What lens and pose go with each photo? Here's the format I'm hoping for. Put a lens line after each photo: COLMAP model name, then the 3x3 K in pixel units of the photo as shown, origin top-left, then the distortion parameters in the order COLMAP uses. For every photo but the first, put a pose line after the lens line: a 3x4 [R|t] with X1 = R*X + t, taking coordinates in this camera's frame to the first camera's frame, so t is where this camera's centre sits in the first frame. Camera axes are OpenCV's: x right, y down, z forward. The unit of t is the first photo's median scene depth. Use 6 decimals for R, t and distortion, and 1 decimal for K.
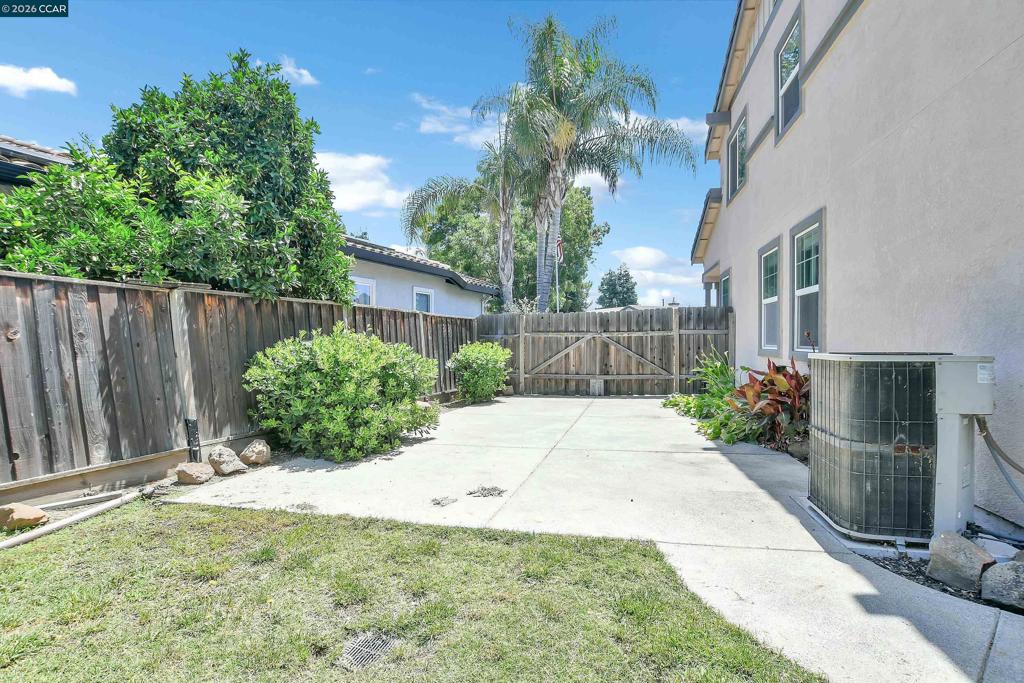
lens RADIAL K [[483.9, 0, 510.9], [0, 483.9, 340.5], [0, 0, 1]] dist [-0.020892, 0.000671]
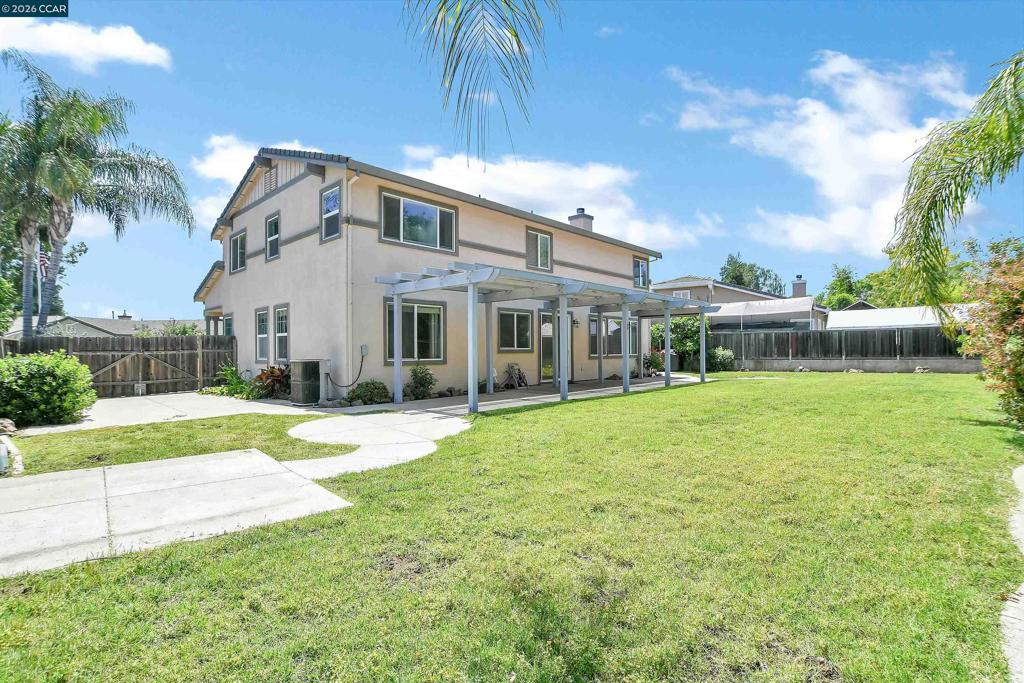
lens RADIAL K [[552.1, 0, 514.1], [0, 552.1, 344.7], [0, 0, 1]] dist [0.002668, -0.000122]
pose [[0.528879, 0.003339, 0.848690, -0.656179], [0.007724, 0.999932, -0.008748, -0.013665], [-0.848662, 0.011182, 0.528818, -0.851087]]
